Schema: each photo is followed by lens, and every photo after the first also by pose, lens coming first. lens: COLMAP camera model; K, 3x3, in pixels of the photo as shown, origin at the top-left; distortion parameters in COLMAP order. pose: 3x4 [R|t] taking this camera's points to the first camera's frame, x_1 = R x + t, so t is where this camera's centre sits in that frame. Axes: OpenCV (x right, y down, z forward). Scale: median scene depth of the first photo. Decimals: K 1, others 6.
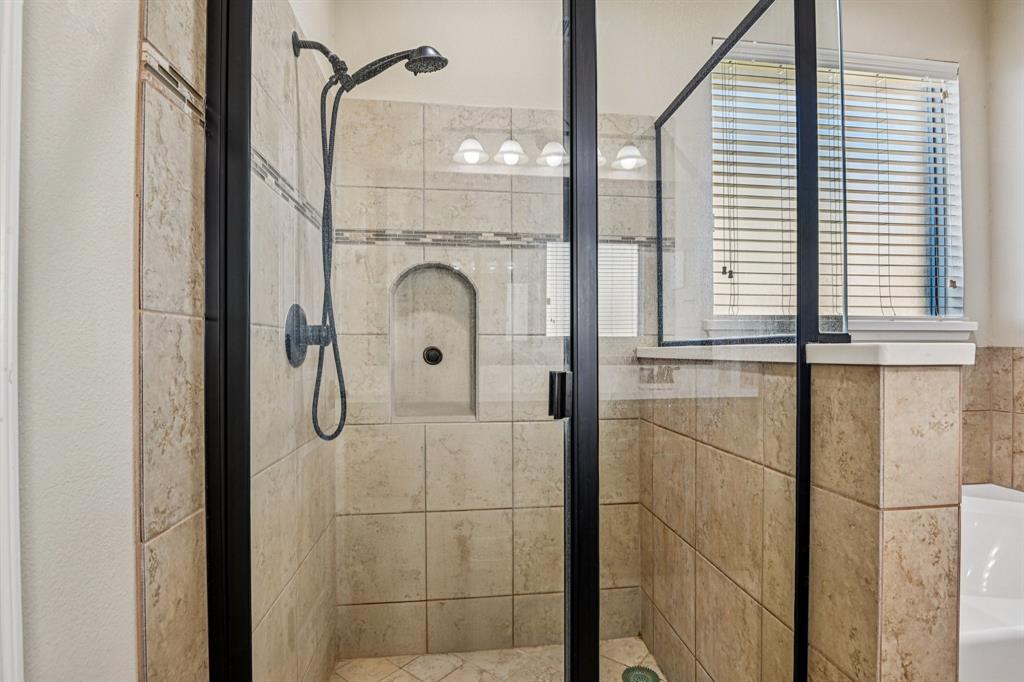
lens RADIAL K [[501.5, 0, 515.0], [0, 501.5, 349.9], [0, 0, 1]] dist [-0.023754, -0.000360]
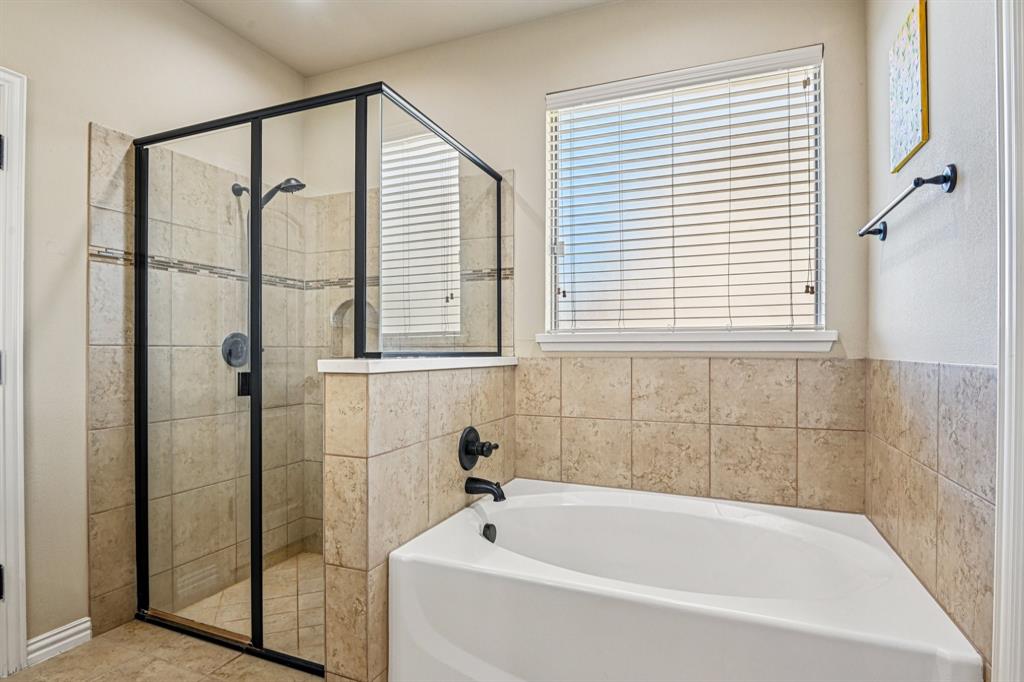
lens RADIAL K [[528.6, 0, 516.1], [0, 528.6, 350.7], [0, 0, 1]] dist [-0.006193, -0.012710]
pose [[0.872955, 0.003269, -0.487789, 2.220493], [-0.002723, 0.999995, 0.001829, -0.050116], [0.487793, -0.000269, 0.872959, -0.306935]]
